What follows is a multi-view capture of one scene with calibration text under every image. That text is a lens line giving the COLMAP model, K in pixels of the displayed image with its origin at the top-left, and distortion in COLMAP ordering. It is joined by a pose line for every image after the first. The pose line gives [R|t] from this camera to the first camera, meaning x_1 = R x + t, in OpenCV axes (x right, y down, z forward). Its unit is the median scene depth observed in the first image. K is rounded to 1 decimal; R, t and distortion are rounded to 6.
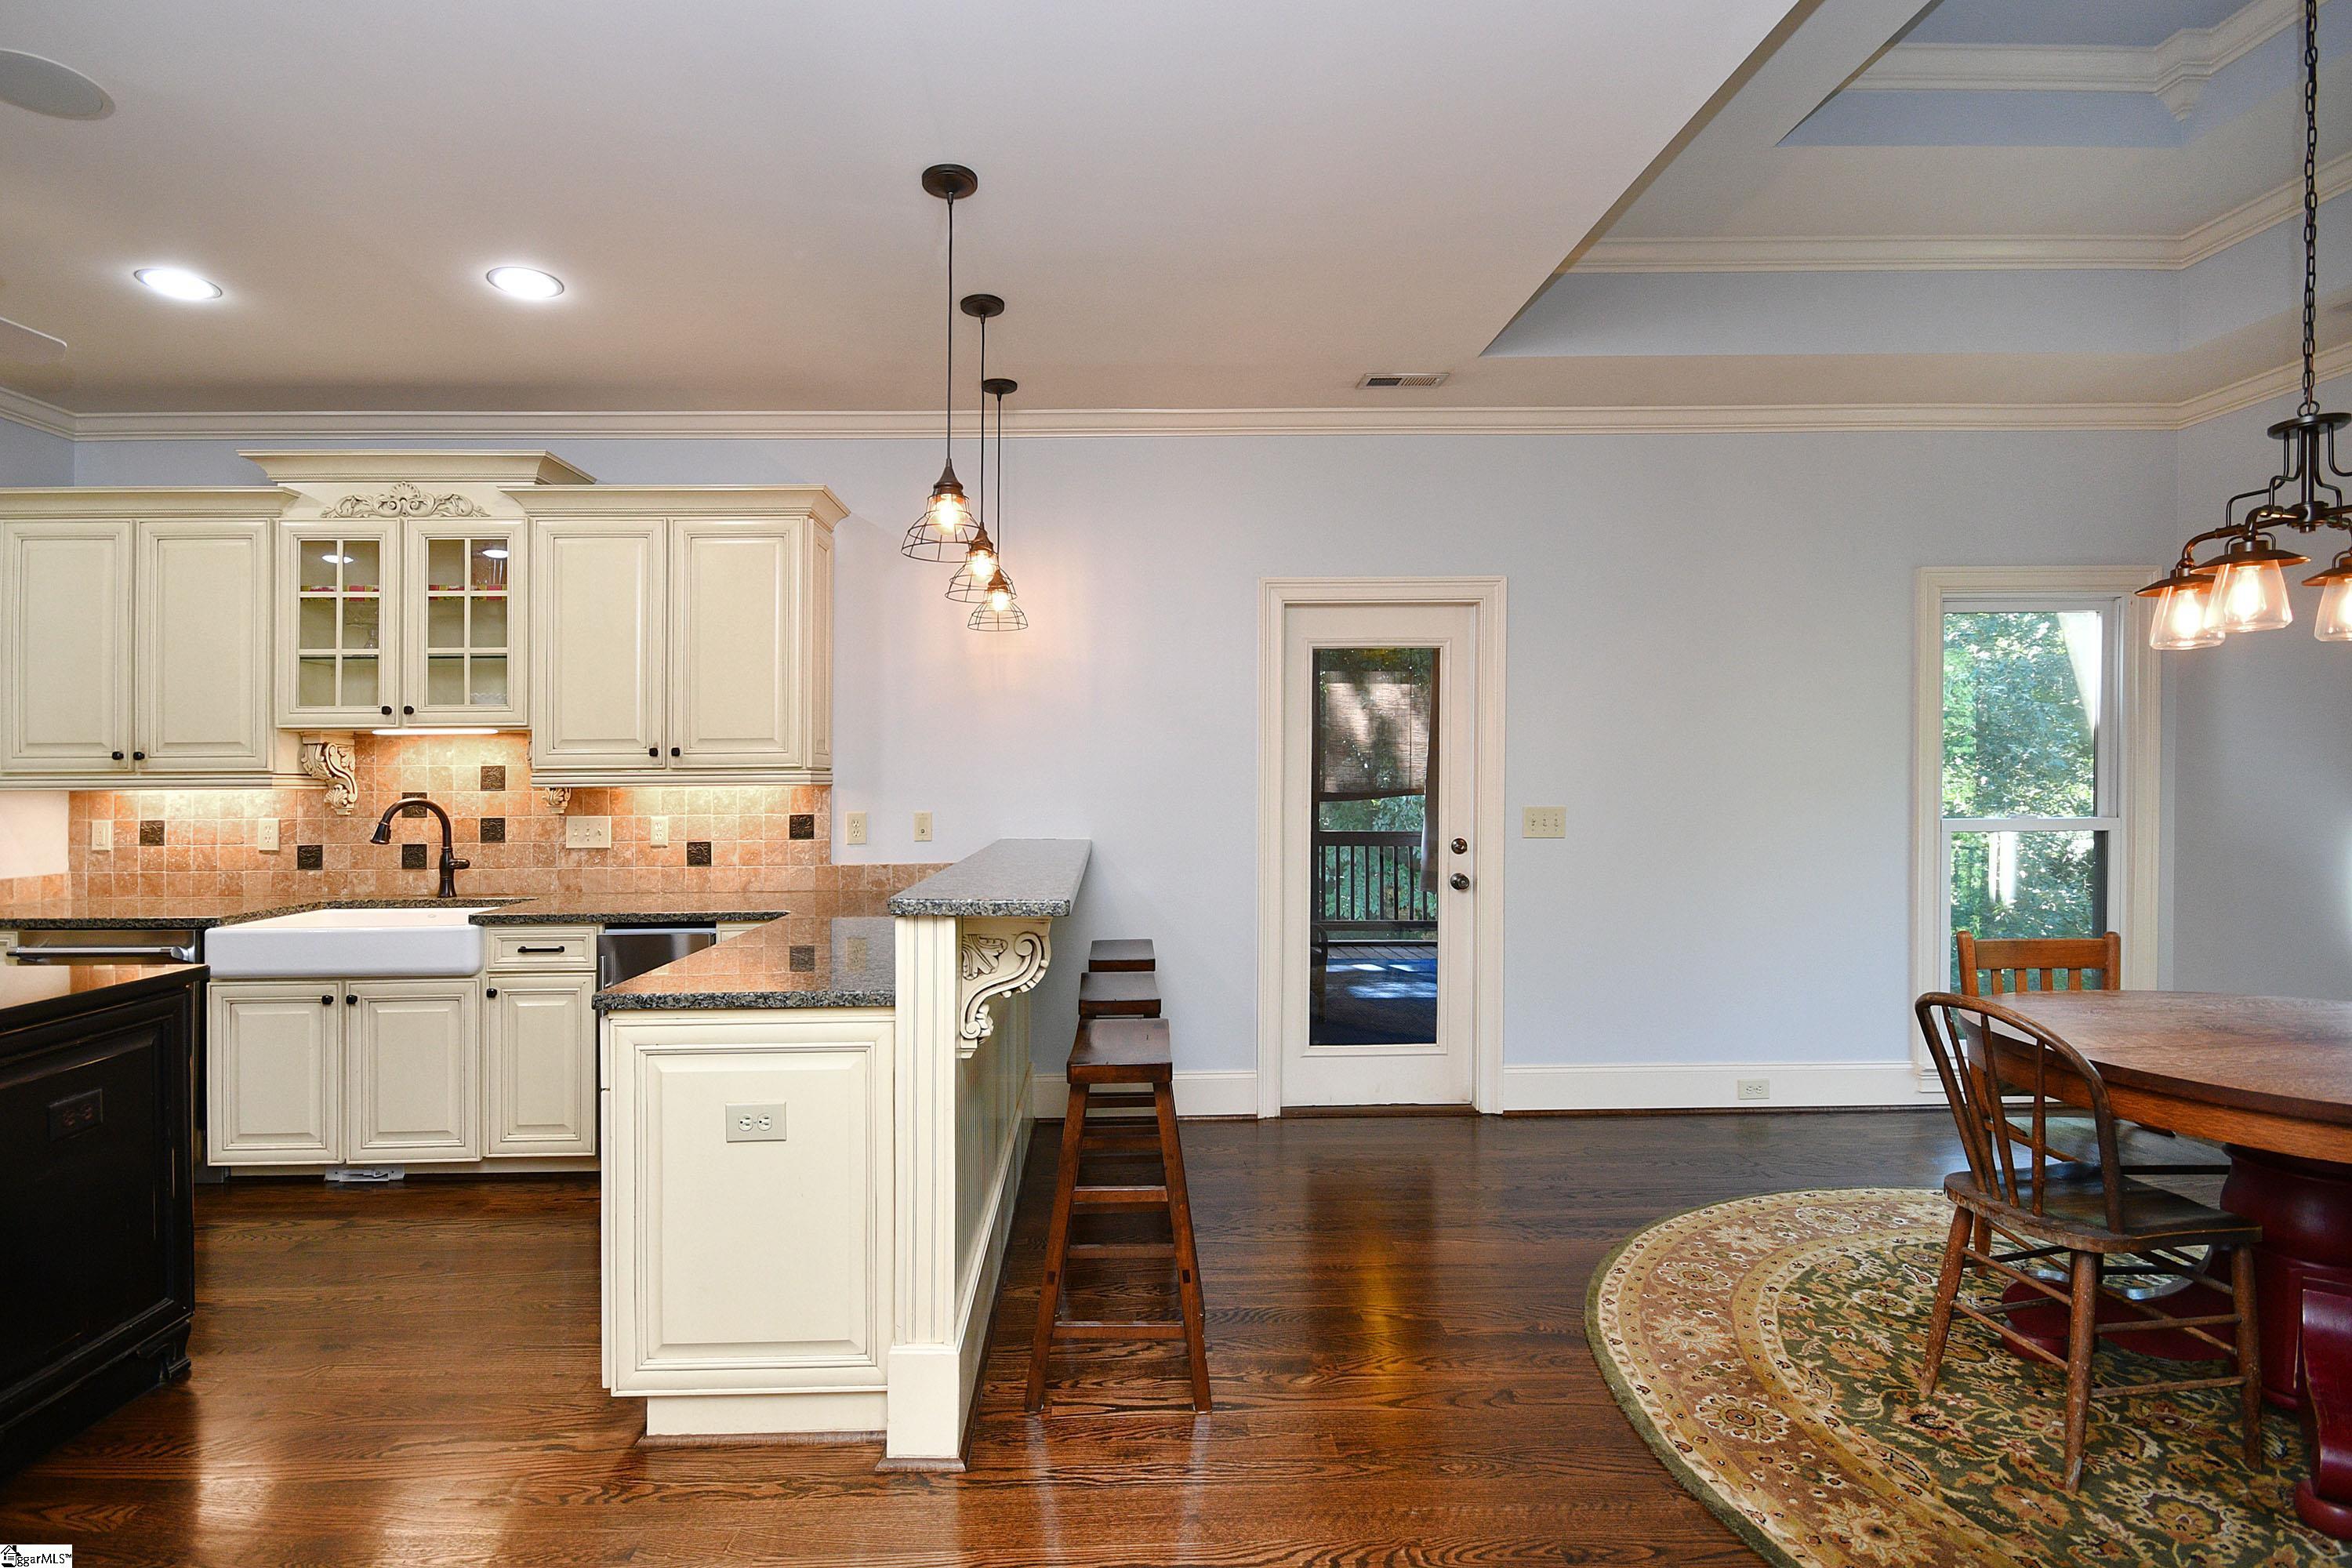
lens RADIAL K [[1133.5, 0, 1208.5], [0, 1133.5, 816.1], [0, 0, 1]] dist [-0.000458, 0.000347]
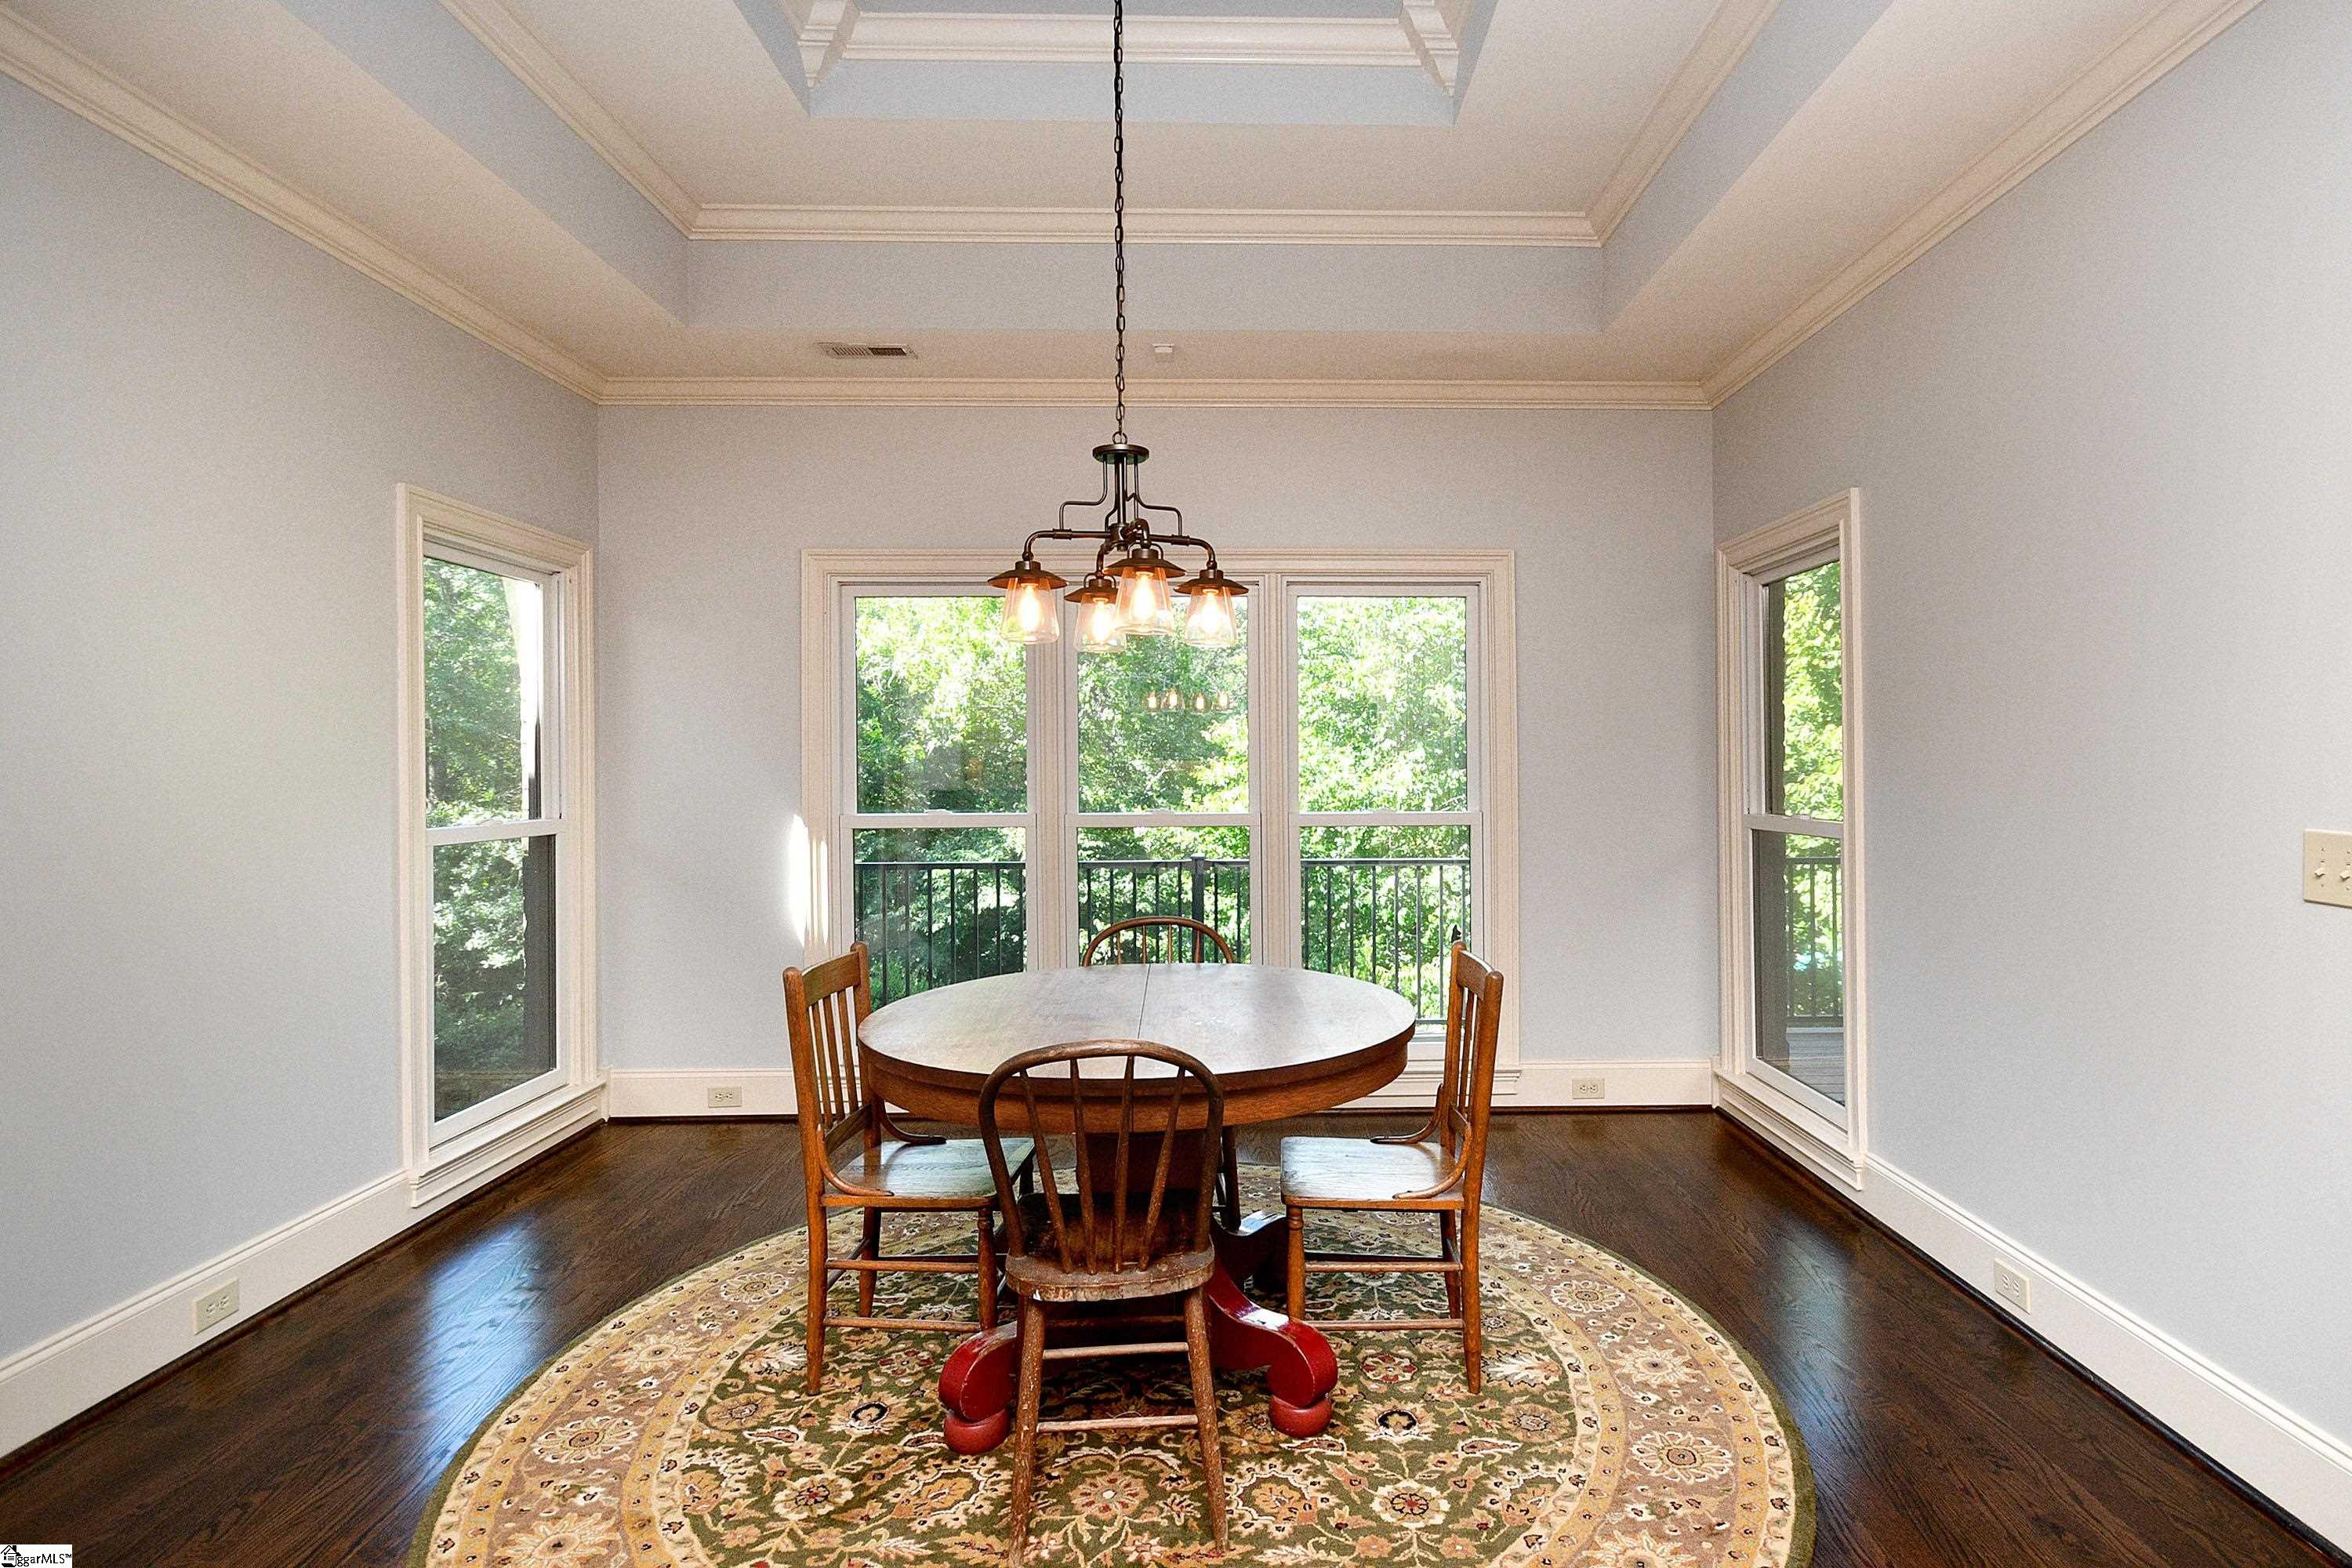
lens RADIAL K [[1133.5, 0, 1208.5], [0, 1133.5, 816.1], [0, 0, 1]] dist [-0.000458, 0.000347]
pose [[0.043101, -0.027967, 0.998679, -0.070034], [0.026968, 0.999276, 0.026820, -0.011755], [-0.998707, 0.025776, 0.043824, 0.472753]]
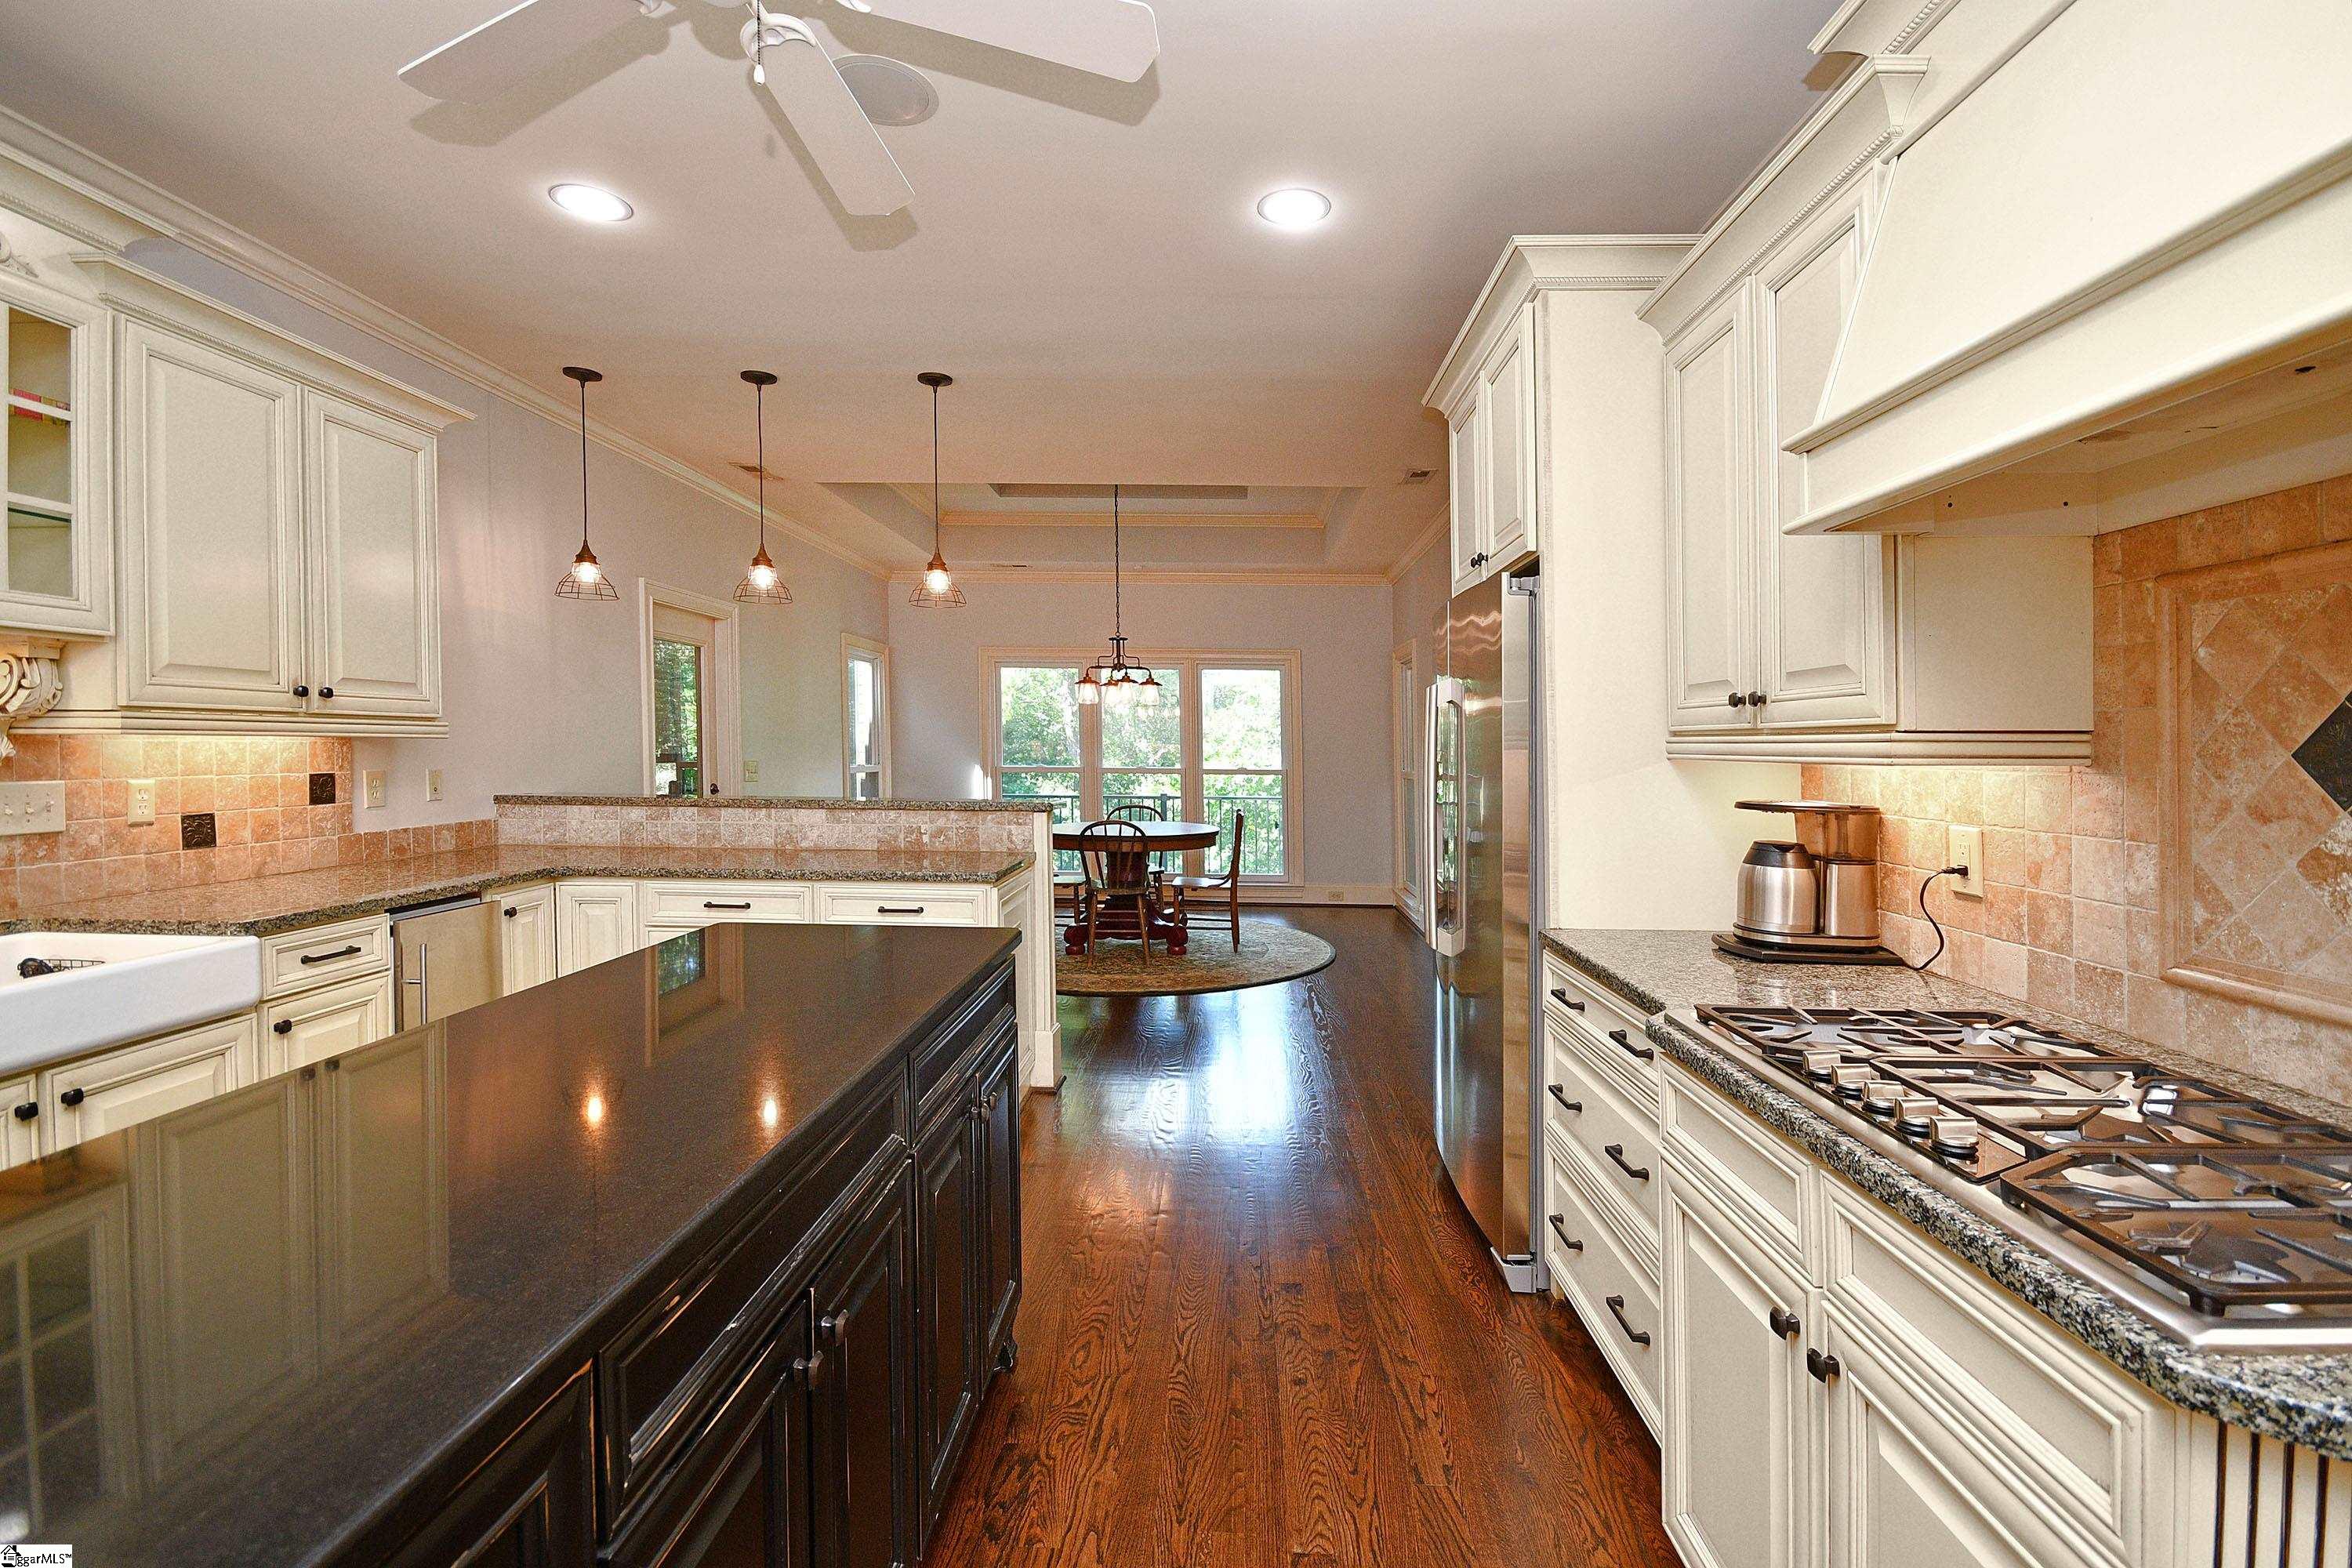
lens RADIAL K [[1044.2, 0, 1176.0], [0, 1044.2, 784.0], [0, 0, 1]] dist [0.000032, -0.012505]
pose [[0.062889, -0.025266, 0.997701, -1.088124], [0.019610, 0.999518, 0.024076, 0.000148], [-0.997828, 0.018051, 0.063354, 0.352858]]
